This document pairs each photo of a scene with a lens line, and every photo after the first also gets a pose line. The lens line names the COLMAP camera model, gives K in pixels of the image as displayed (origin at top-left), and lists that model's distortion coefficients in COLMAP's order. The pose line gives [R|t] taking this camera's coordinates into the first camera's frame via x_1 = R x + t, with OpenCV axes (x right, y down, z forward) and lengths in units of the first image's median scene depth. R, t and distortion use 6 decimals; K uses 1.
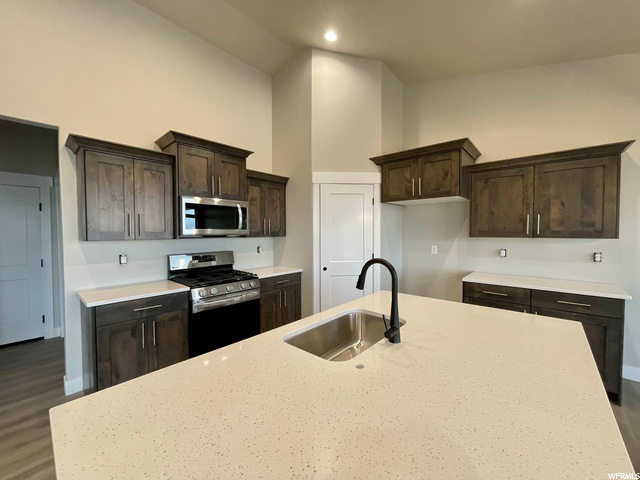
lens RADIAL K [[258.2, 0, 321.1], [0, 258.2, 236.5], [0, 0, 1]] dist [-0.005488, 0.000625]
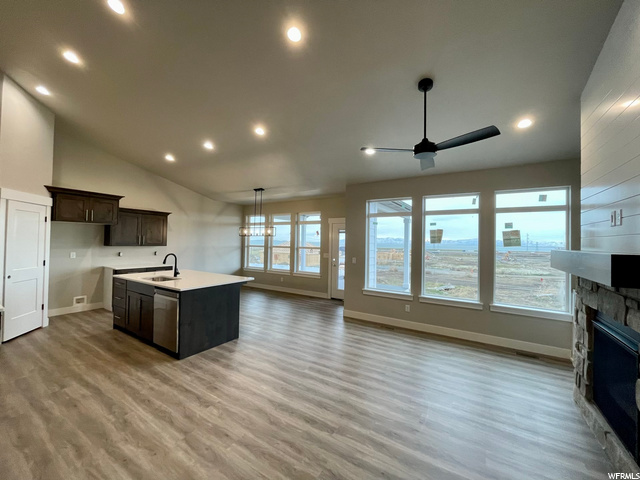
lens RADIAL K [[258.2, 0, 317.3], [0, 258.2, 235.1], [0, 0, 1]] dist [-0.005488, 0.000625]
pose [[-0.156948, 0.027765, 0.987217, -1.632148], [0.003597, 0.999614, -0.027542, -0.023904], [-0.987600, -0.000772, -0.156987, -0.162203]]
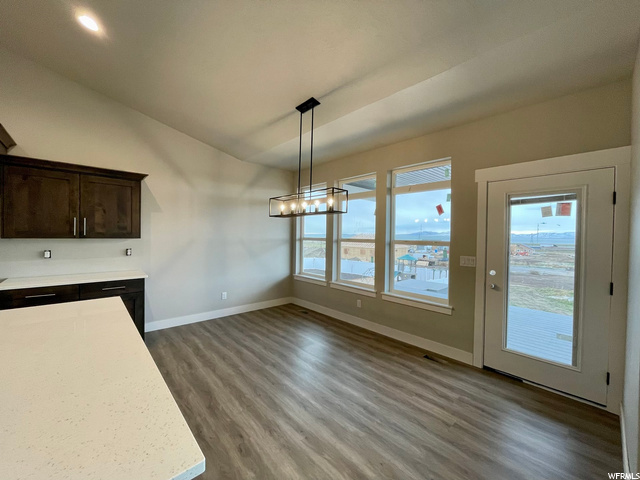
lens RADIAL K [[258.2, 0, 317.6], [0, 258.2, 239.6], [0, 0, 1]] dist [-0.005488, 0.000625]
pose [[0.108254, -0.014046, 0.994024, -0.178803], [0.006787, 0.999887, 0.013390, 0.002130], [-0.994100, 0.005297, 0.108338, -0.151369]]
